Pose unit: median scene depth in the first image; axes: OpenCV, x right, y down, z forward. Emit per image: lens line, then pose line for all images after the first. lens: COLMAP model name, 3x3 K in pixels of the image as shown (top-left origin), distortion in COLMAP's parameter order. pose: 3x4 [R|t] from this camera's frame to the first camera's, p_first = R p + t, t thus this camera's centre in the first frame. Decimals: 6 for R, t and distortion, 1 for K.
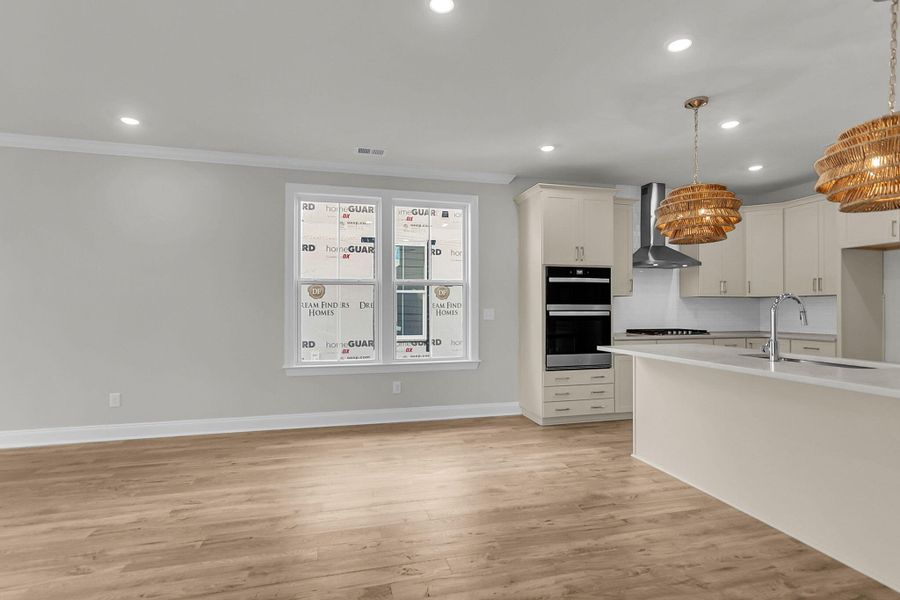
lens RADIAL K [[432.5, 0, 465.5], [0, 432.5, 303.5], [0, 0, 1]] dist [-0.002366, 0.001605]
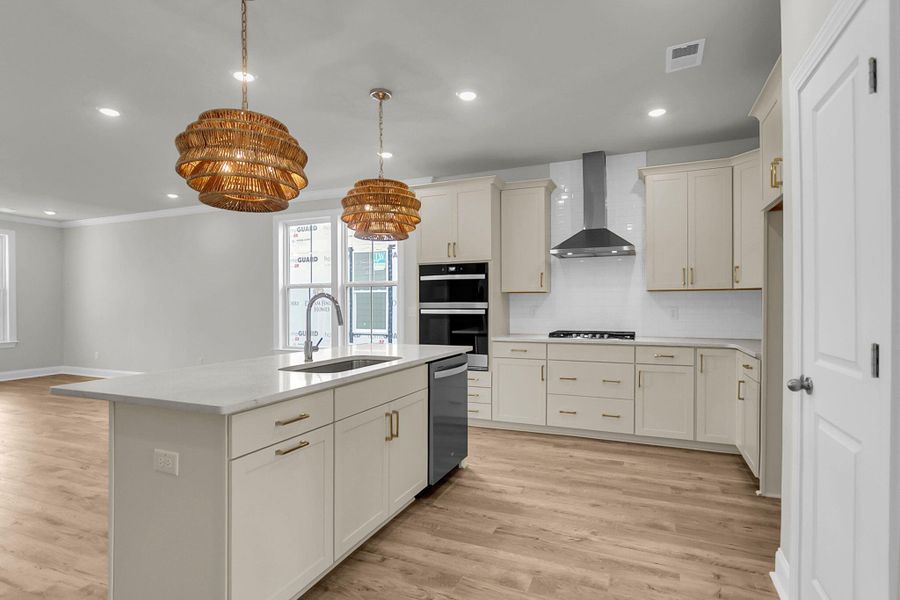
lens RADIAL K [[432.5, 0, 462.6], [0, 432.5, 289.3], [0, 0, 1]] dist [-0.002366, 0.001605]
pose [[0.811608, -0.021389, -0.583811, 0.889519], [0.009327, 0.999677, -0.023658, -0.003839], [0.584128, 0.013756, 0.811545, 0.234238]]
